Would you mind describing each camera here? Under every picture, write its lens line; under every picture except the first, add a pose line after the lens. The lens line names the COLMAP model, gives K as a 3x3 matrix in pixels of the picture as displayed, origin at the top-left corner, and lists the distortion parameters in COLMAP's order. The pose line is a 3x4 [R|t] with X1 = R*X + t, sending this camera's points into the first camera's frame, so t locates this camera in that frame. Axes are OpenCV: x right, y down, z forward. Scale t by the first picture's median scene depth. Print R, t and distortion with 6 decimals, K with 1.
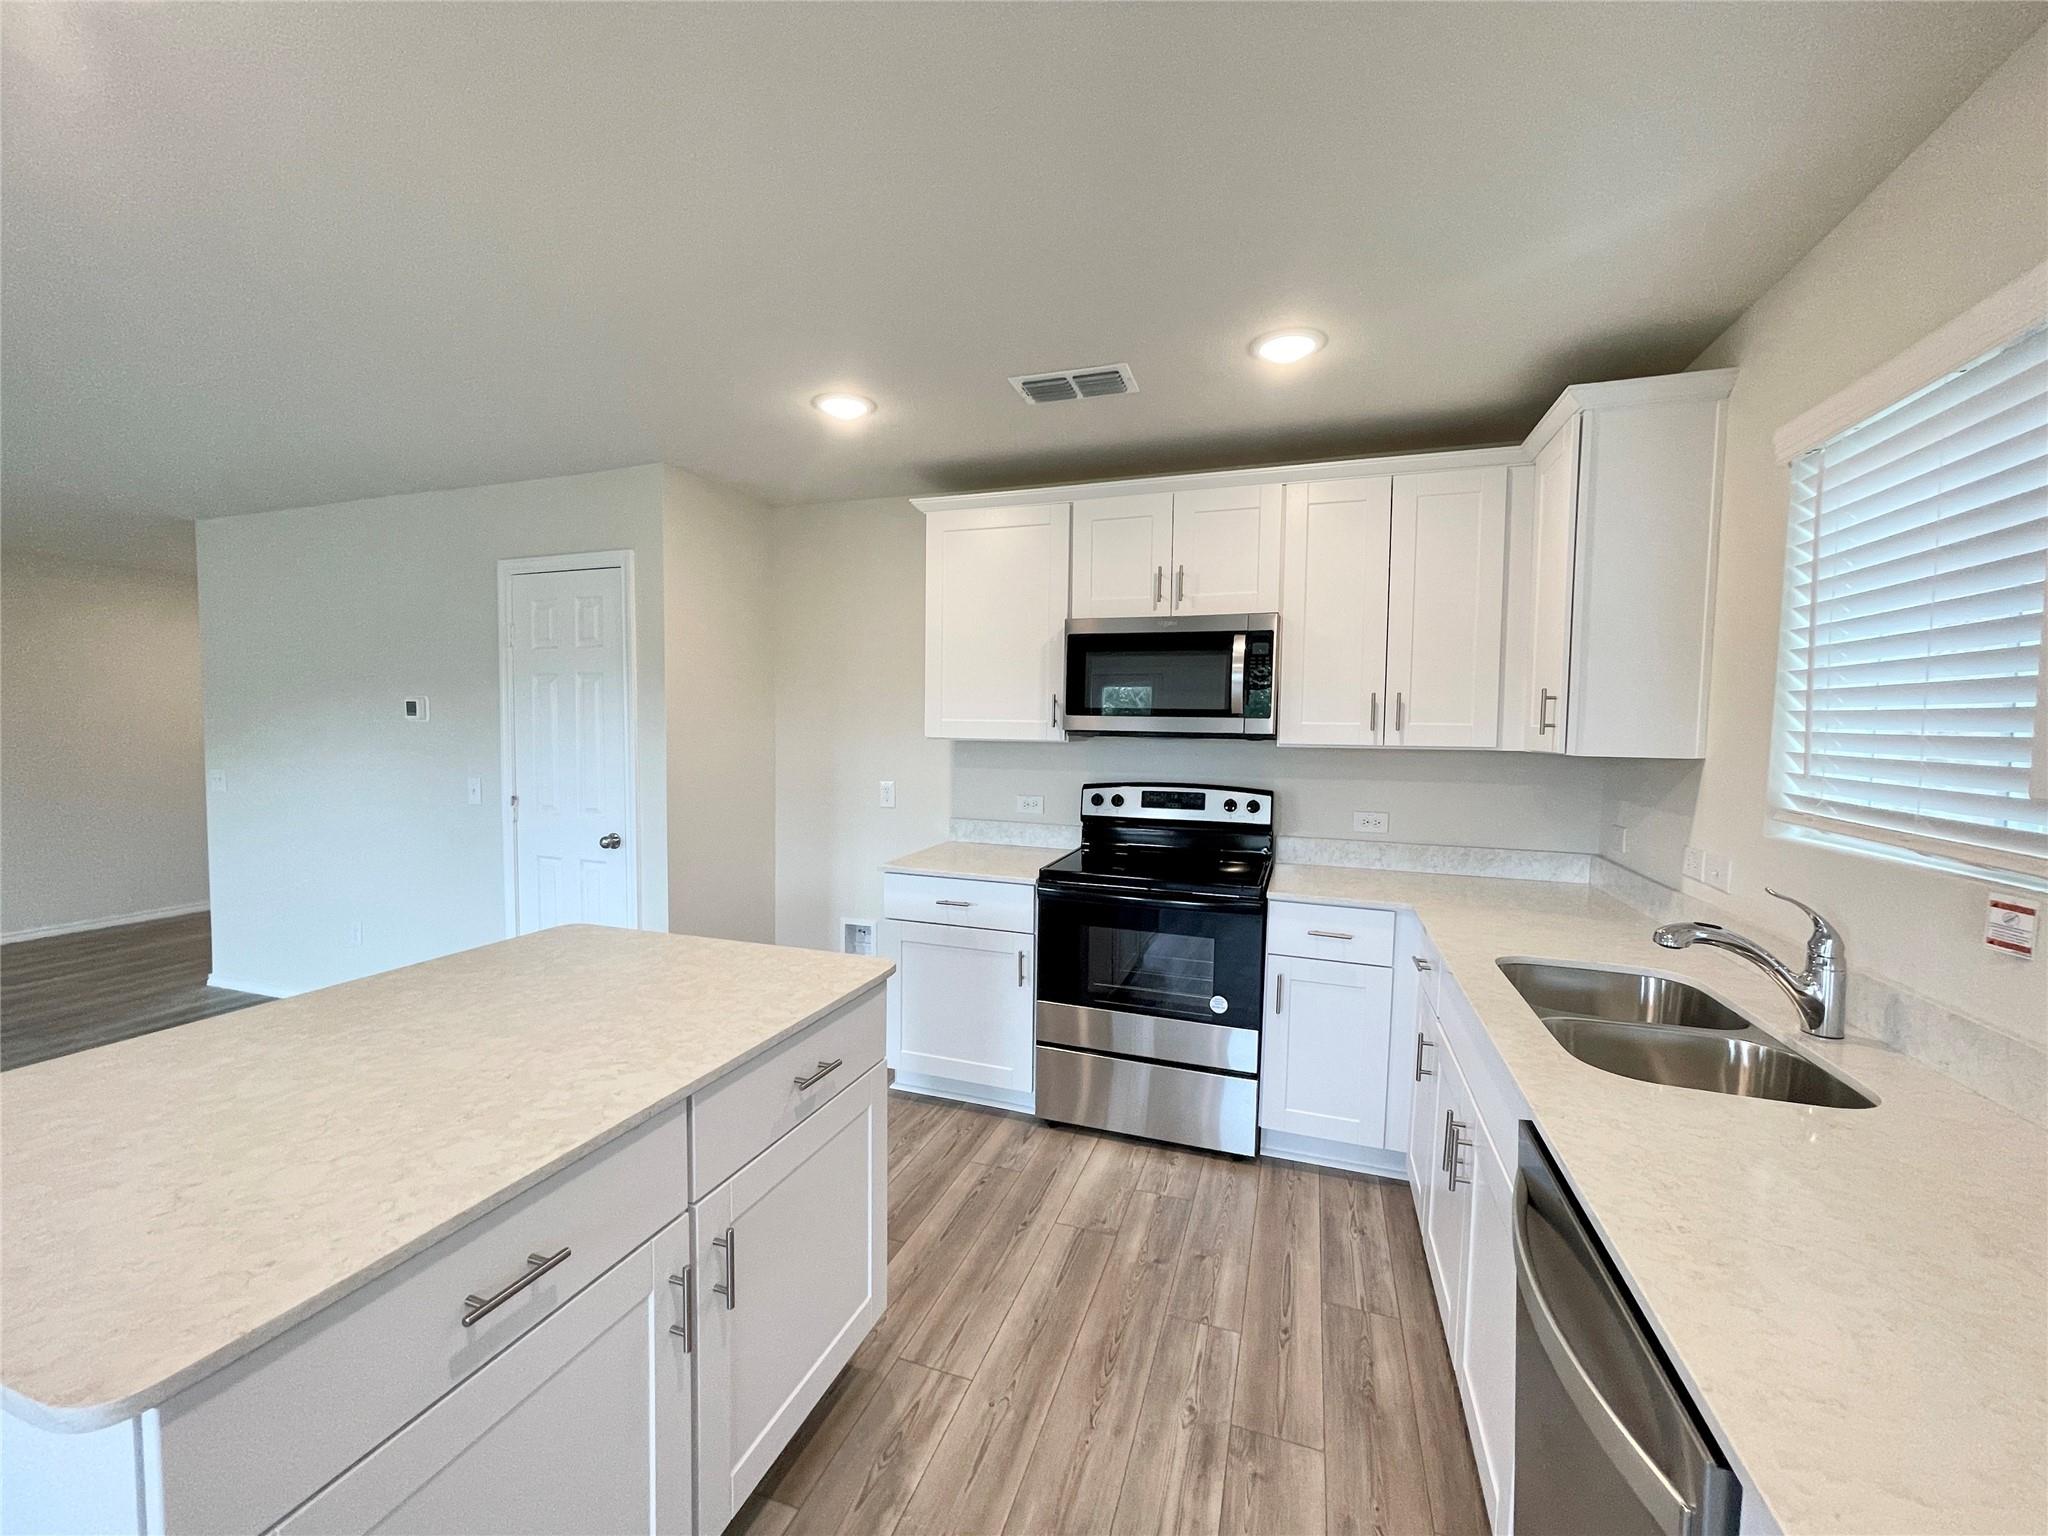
lens RADIAL K [[820.9, 0, 1015.5], [0, 820.9, 768.9], [0, 0, 1]] dist [-0.001337, -0.000283]
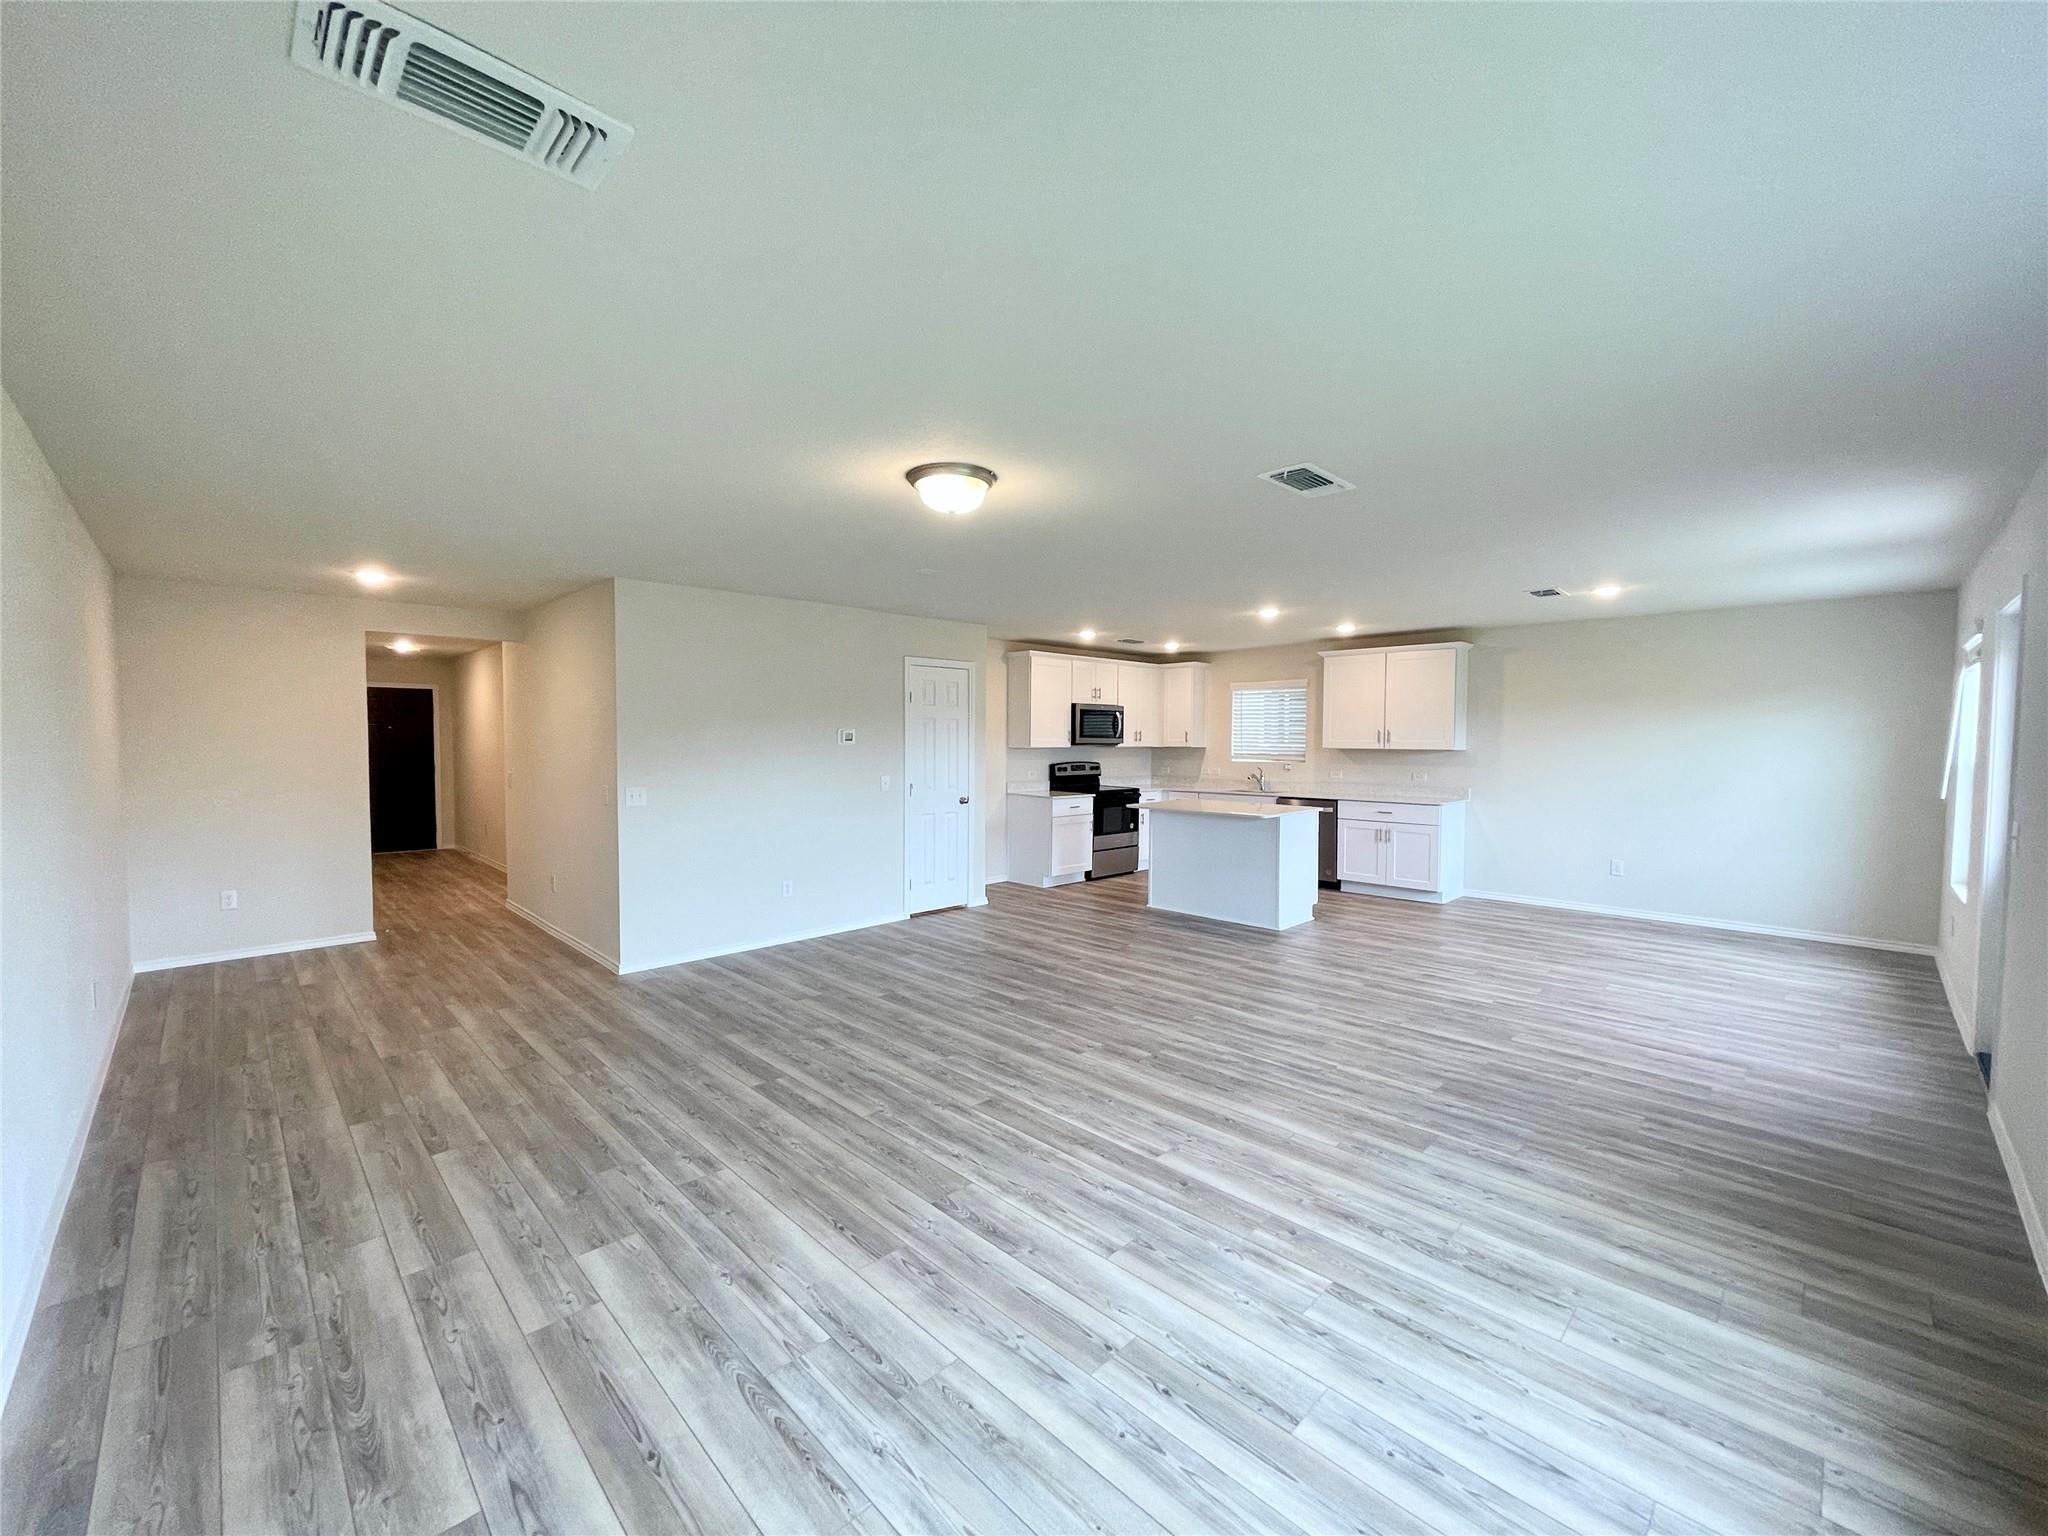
lens RADIAL K [[820.9, 0, 1015.5], [0, 820.9, 768.9], [0, 0, 1]] dist [-0.001337, -0.000283]
pose [[0.441664, -0.044182, 0.896092, -2.540320], [0.050605, 0.998423, 0.024285, -0.038602], [-0.895752, 0.034621, 0.443203, -0.039158]]
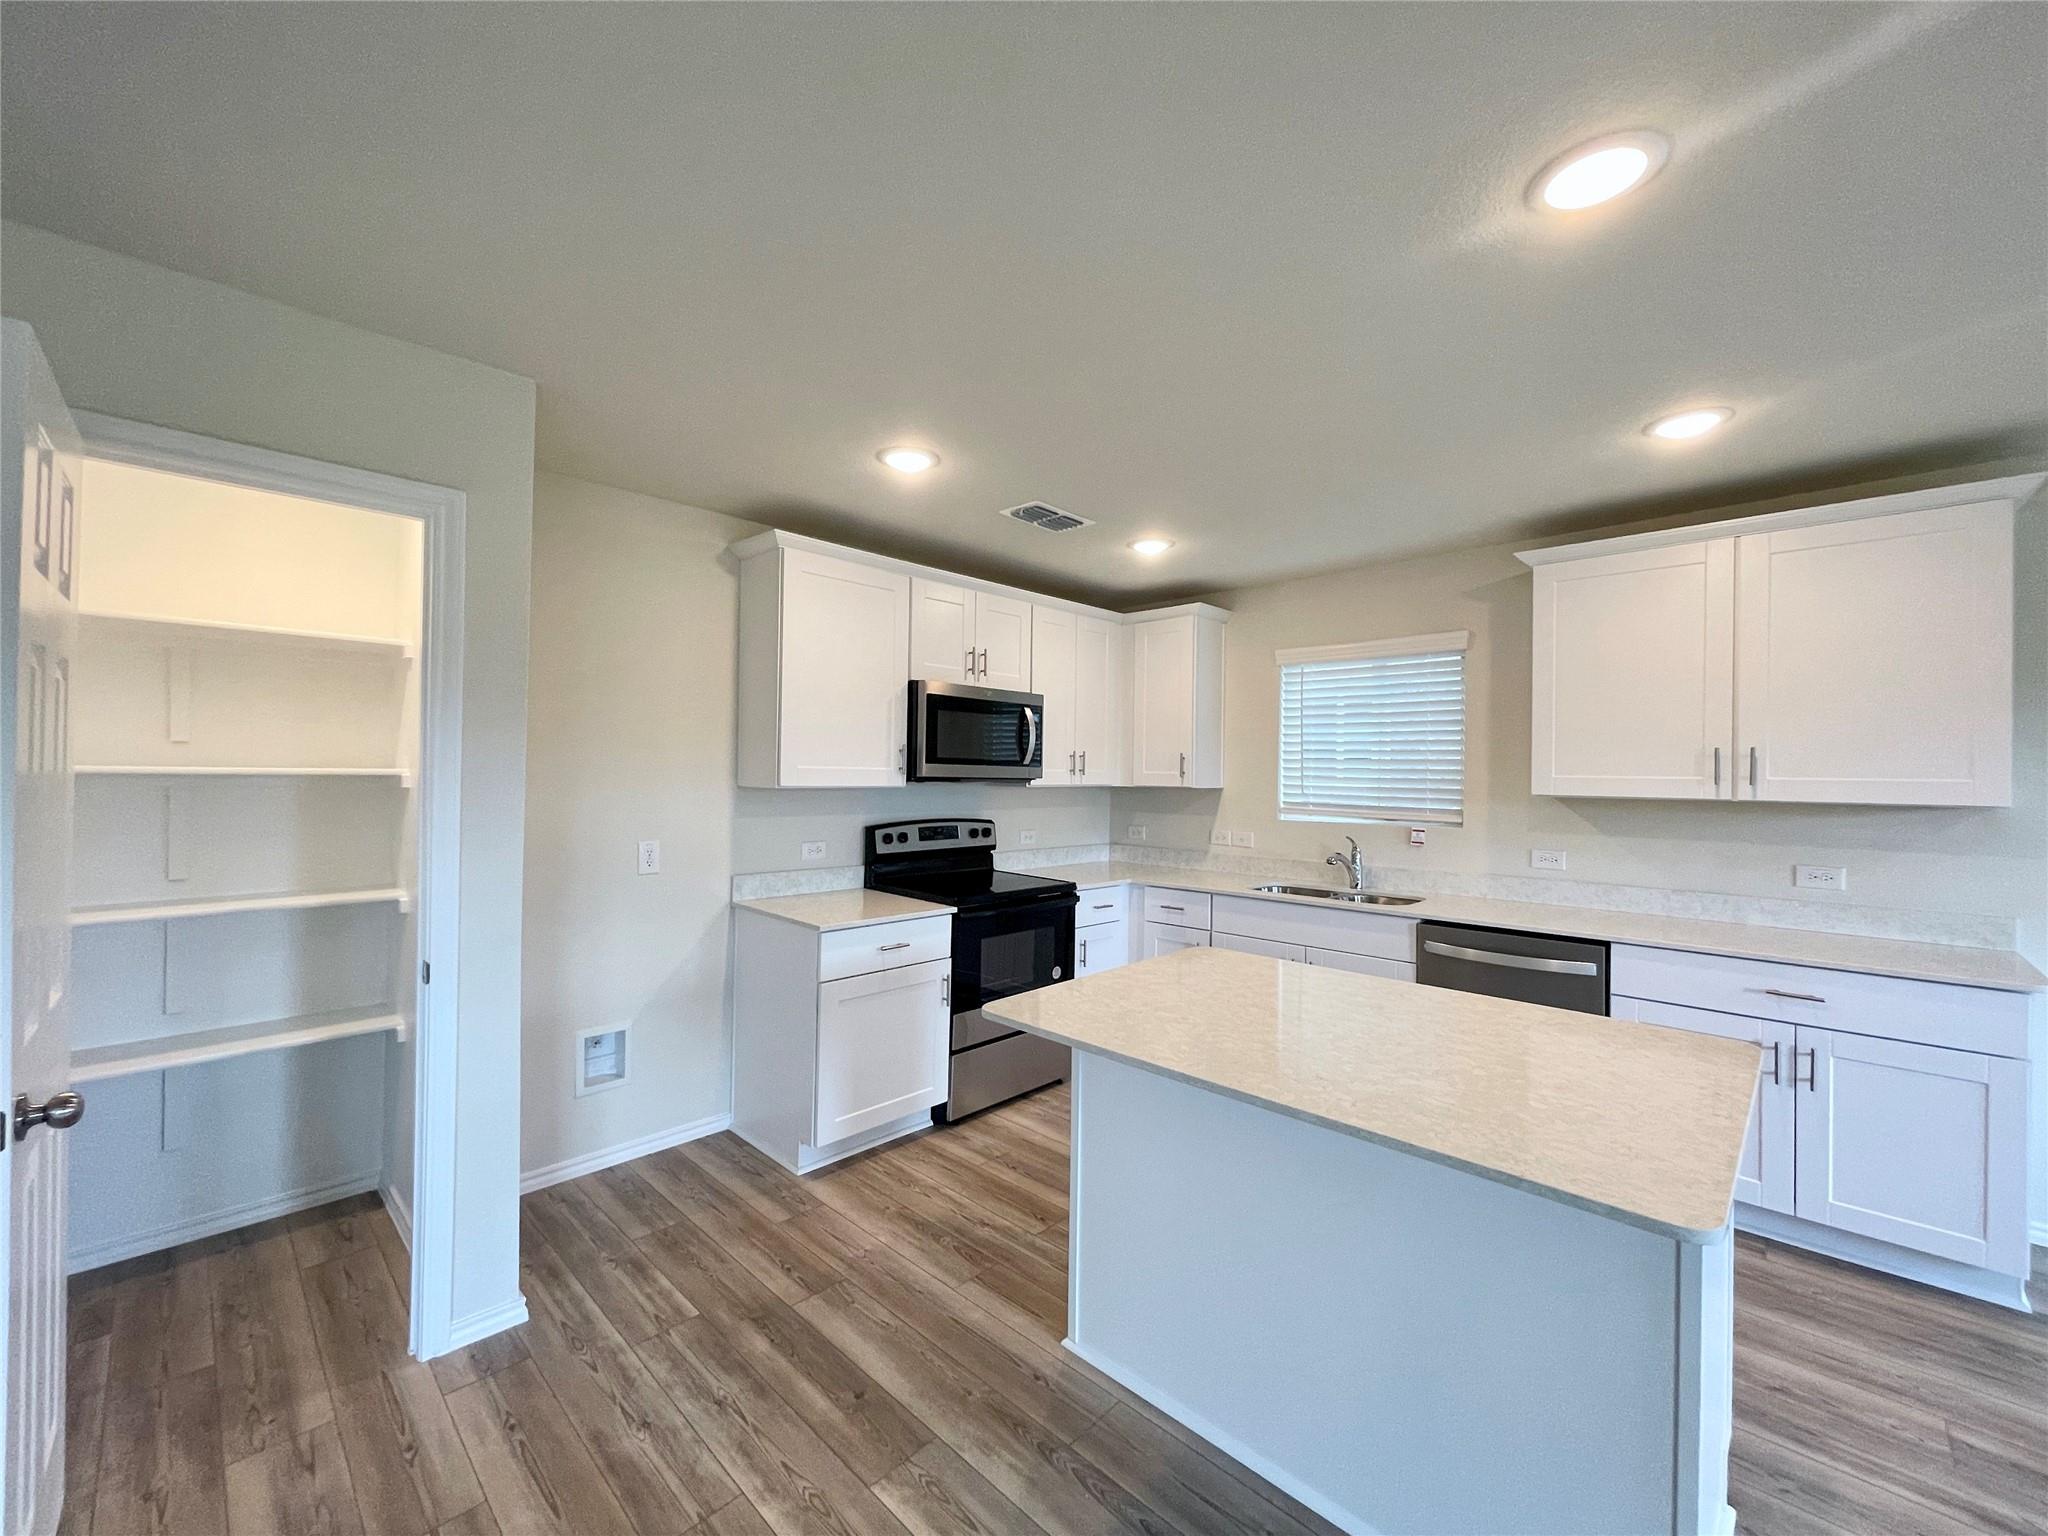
lens RADIAL K [[820.9, 0, 1015.5], [0, 820.9, 768.9], [0, 0, 1]] dist [-0.001337, -0.000283]
pose [[0.417216, -0.004919, 0.908794, -0.923593], [0.042660, 0.998989, -0.014178, -0.037167], [-0.907806, 0.044684, 0.417004, 0.410697]]
